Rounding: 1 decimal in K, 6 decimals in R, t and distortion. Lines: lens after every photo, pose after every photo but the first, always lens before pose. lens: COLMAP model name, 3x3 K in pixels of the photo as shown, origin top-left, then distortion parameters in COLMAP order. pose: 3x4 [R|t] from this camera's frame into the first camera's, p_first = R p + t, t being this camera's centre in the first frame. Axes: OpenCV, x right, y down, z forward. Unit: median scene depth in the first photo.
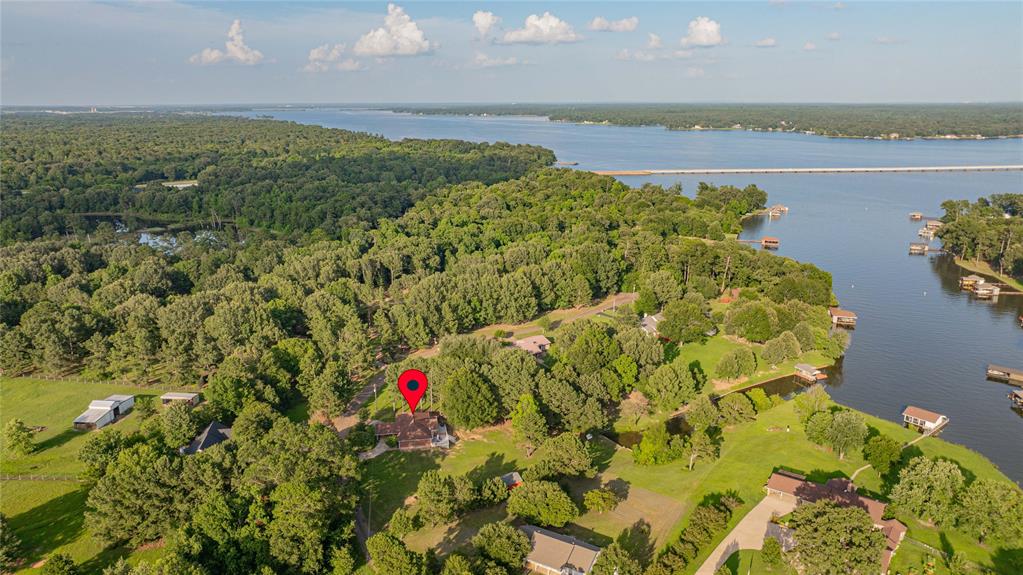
lens RADIAL K [[764.6, 0, 517.6], [0, 764.6, 297.6], [0, 0, 1]] dist [-0.027089, 0.030087]
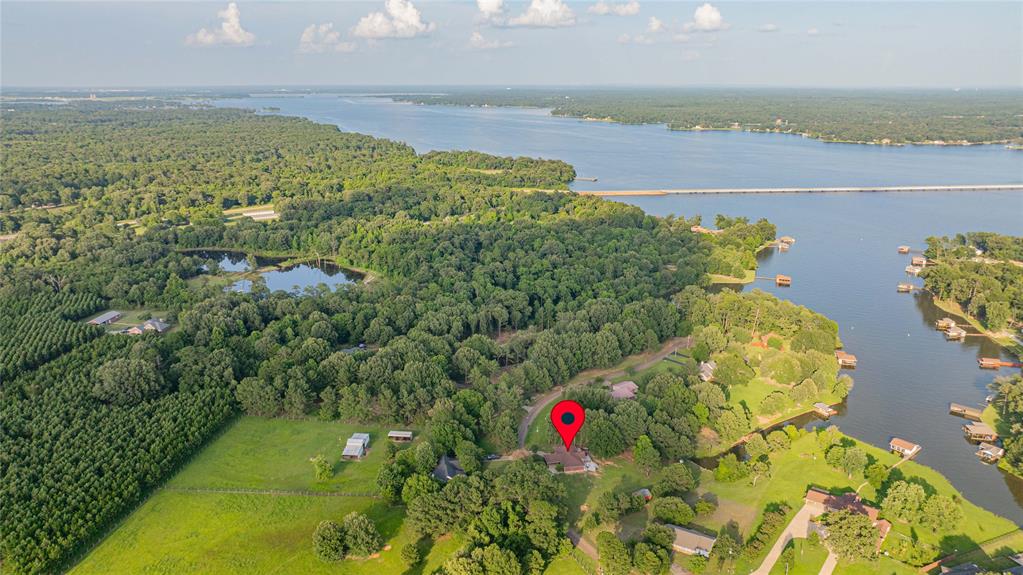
lens RADIAL K [[764.6, 0, 524.3], [0, 764.6, 312.5], [0, 0, 1]] dist [-0.027089, 0.030087]
pose [[0.999768, 0.002078, 0.021418, -0.174942], [-0.003009, 0.999048, 0.043517, -0.122899], [-0.021307, -0.043572, 0.998823, -0.334140]]
